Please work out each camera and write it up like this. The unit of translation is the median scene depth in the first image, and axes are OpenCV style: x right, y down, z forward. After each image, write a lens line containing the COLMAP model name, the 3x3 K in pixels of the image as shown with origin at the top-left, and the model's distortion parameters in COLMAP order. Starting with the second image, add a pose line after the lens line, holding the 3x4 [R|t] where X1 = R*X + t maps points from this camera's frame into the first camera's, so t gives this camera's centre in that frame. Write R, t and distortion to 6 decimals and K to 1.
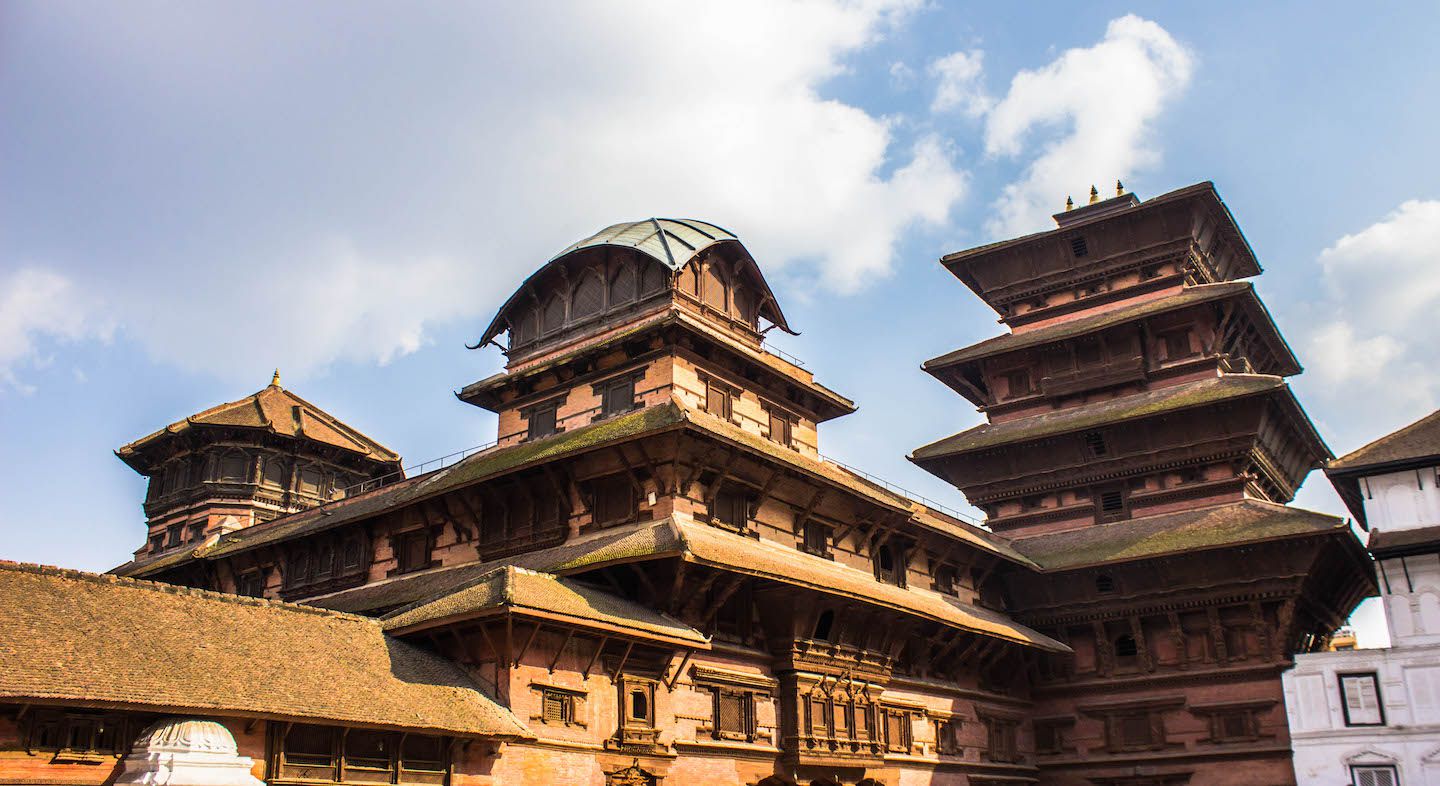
lens RADIAL K [[1176.1, 0, 720.0], [0, 1176.1, 393.0], [0, 0, 1]] dist [-0.165726, 0.137239]
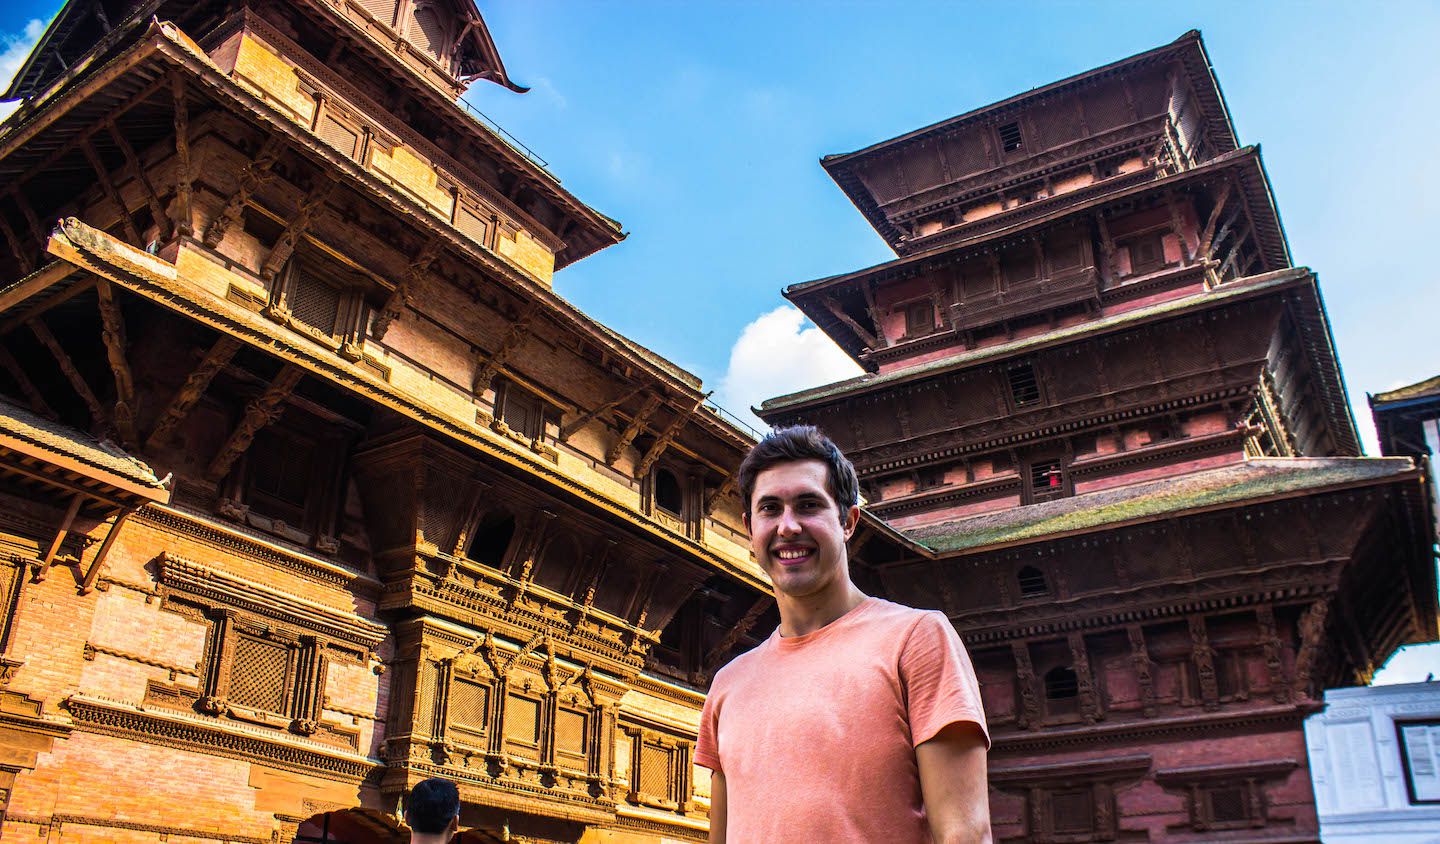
lens RADIAL K [[1202.1, 0, 718.9], [0, 1202.1, 468.0], [0, 0, 1]] dist [-0.165928, 0.152000]
pose [[0.997935, 0.046499, 0.044318, 0.135814], [-0.044364, 0.997862, -0.047998, 0.153503], [-0.046455, 0.045932, 0.997864, 0.365209]]
